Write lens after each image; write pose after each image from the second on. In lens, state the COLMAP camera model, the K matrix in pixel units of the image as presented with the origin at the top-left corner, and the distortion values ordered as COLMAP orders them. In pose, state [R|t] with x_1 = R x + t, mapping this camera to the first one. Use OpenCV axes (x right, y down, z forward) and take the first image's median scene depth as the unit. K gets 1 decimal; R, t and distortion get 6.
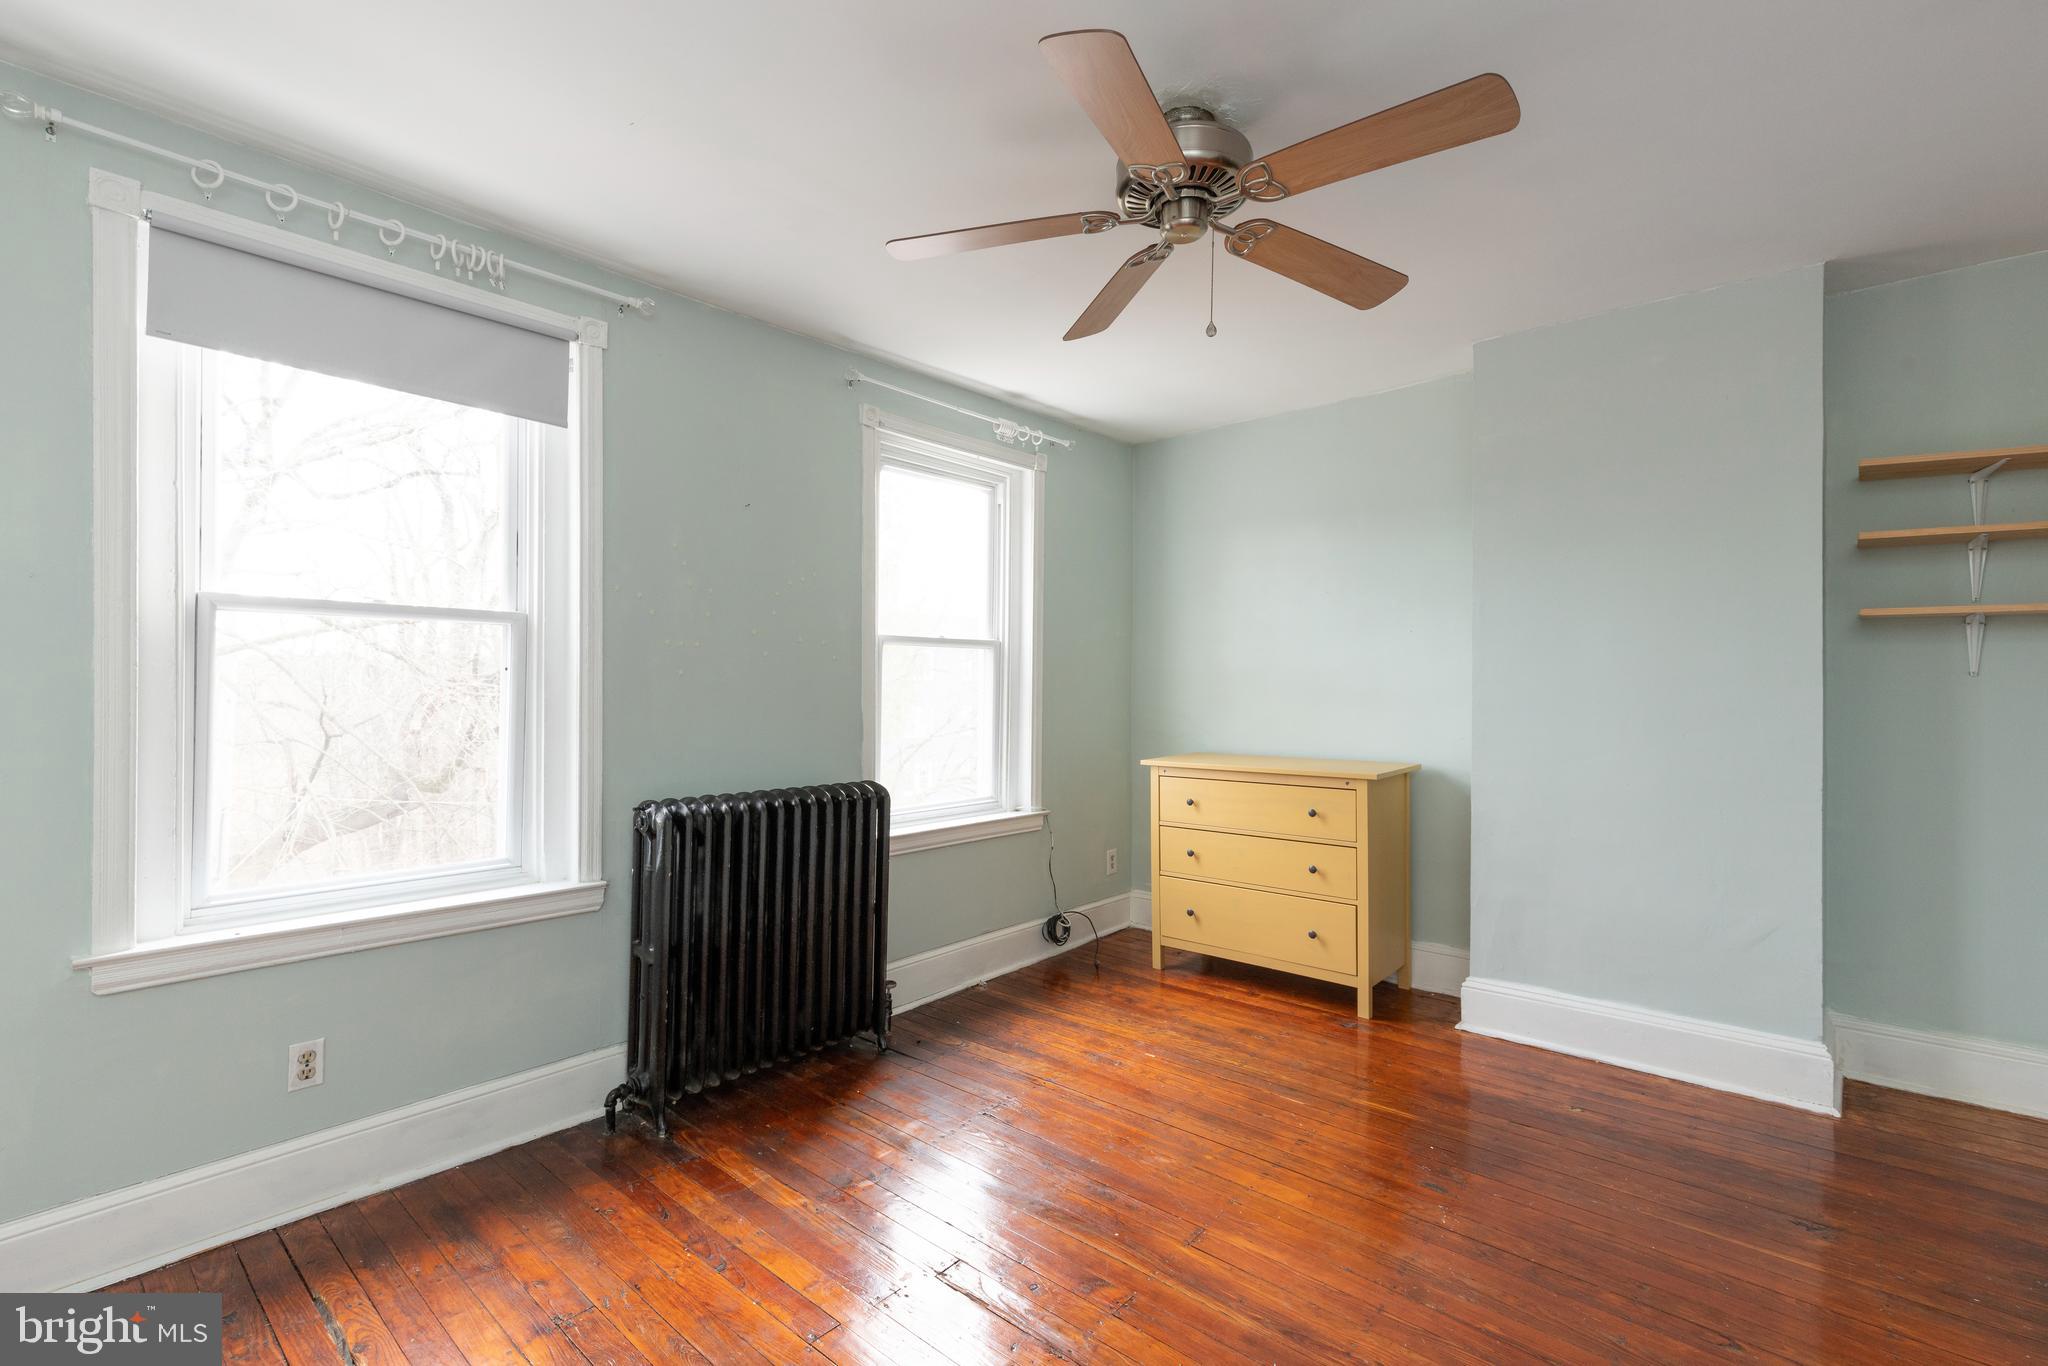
lens RADIAL K [[920.9, 0, 1016.8], [0, 920.9, 668.9], [0, 0, 1]] dist [0.003726, 0.000517]
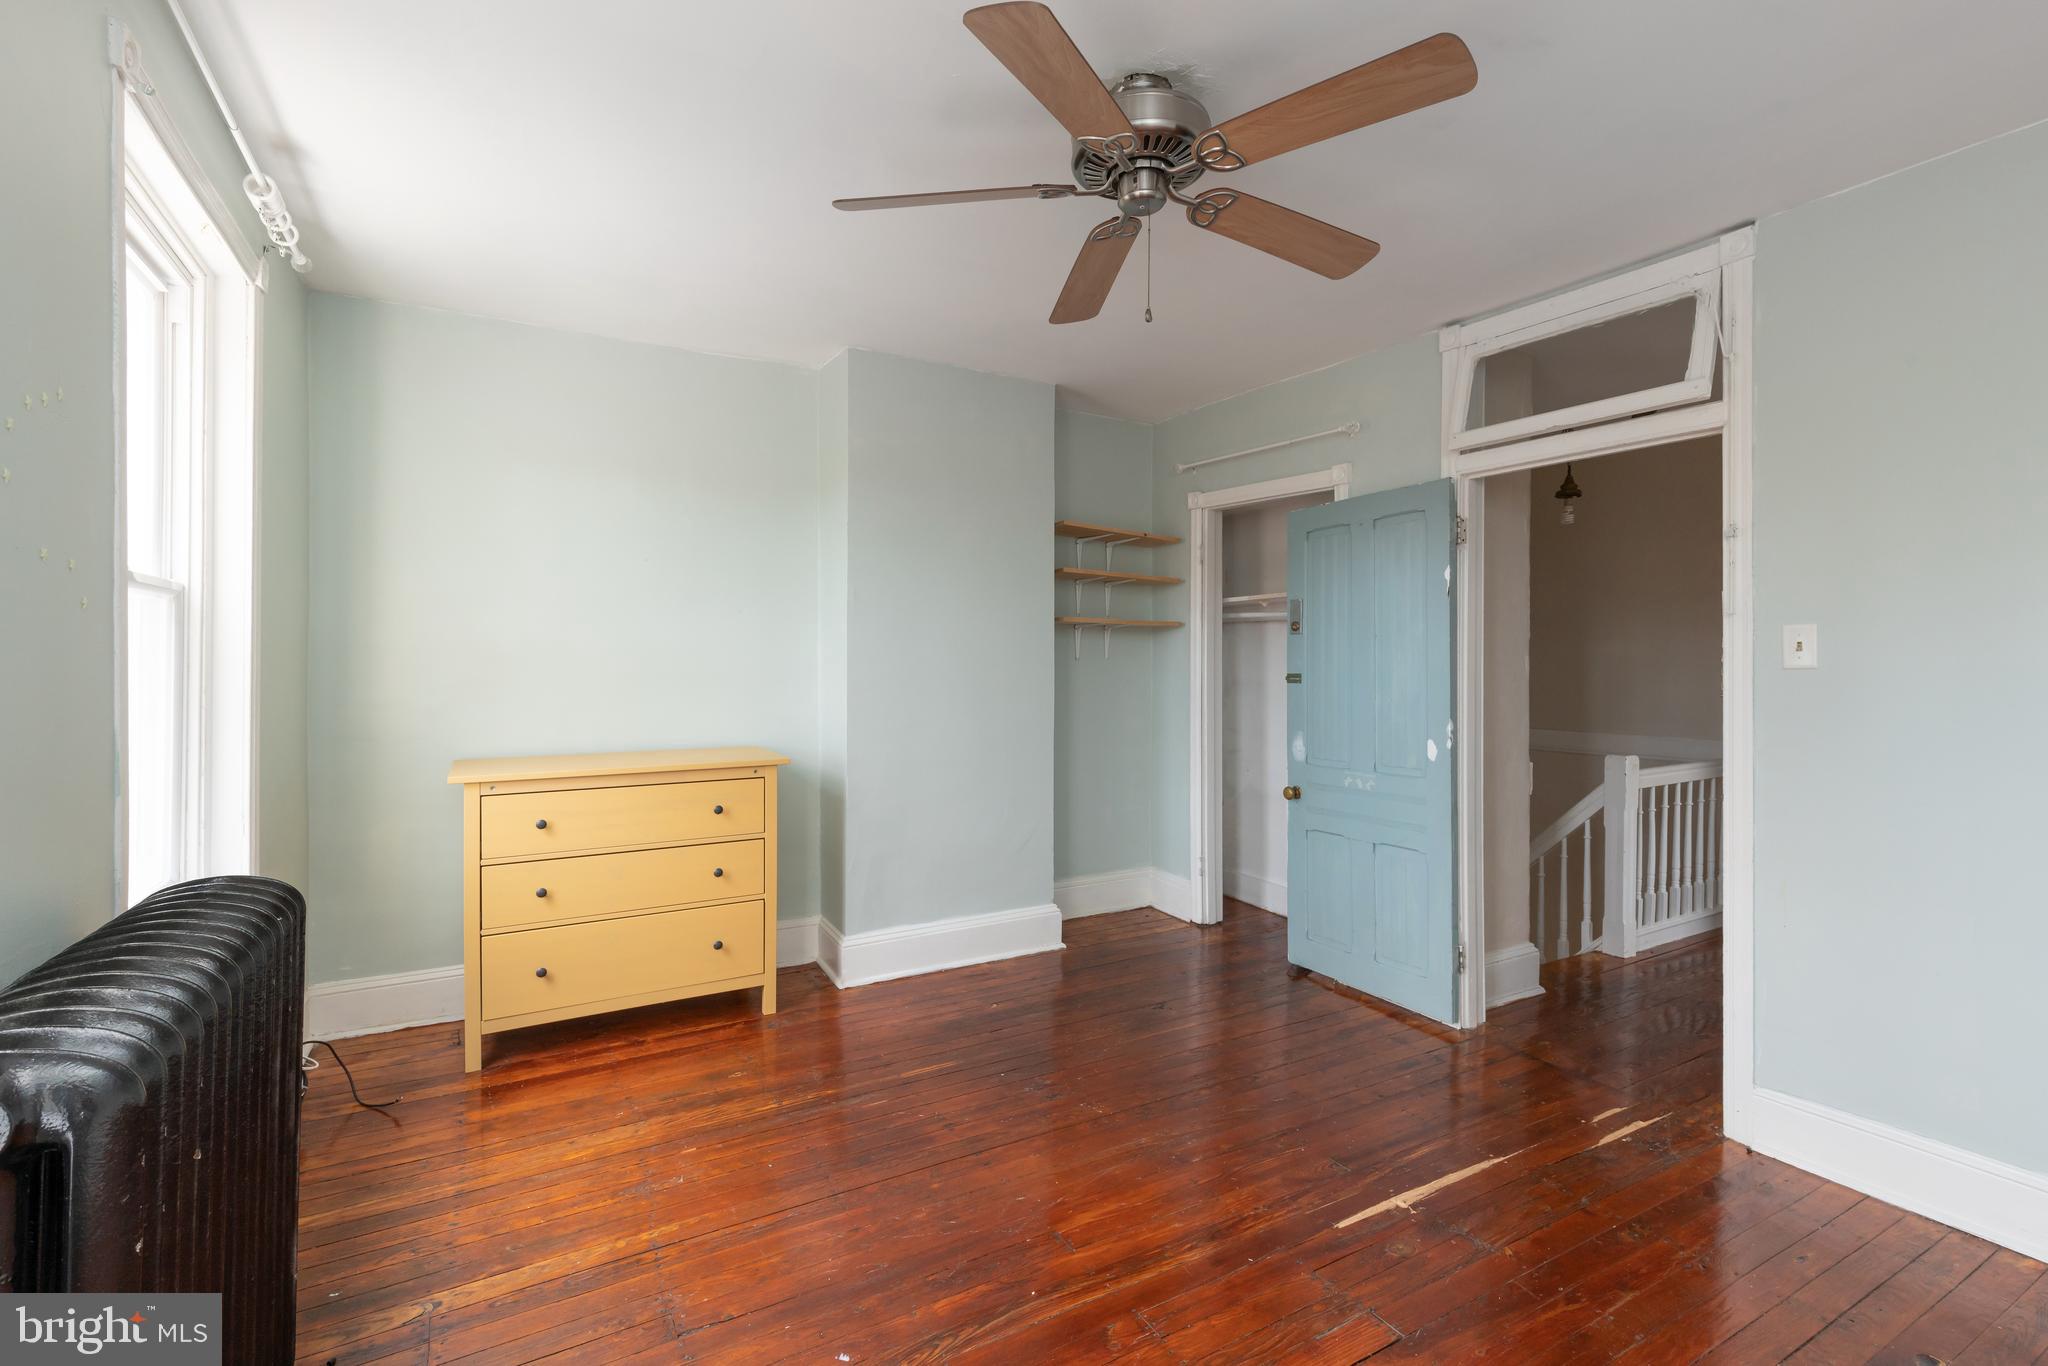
lens RADIAL K [[920.9, 0, 1016.8], [0, 920.9, 668.9], [0, 0, 1]] dist [0.003726, 0.000517]
pose [[0.318217, -0.004942, 0.948005, -0.500953], [-0.017510, 0.999785, 0.011089, 0.005744], [-0.947856, -0.020128, 0.318062, 0.514227]]
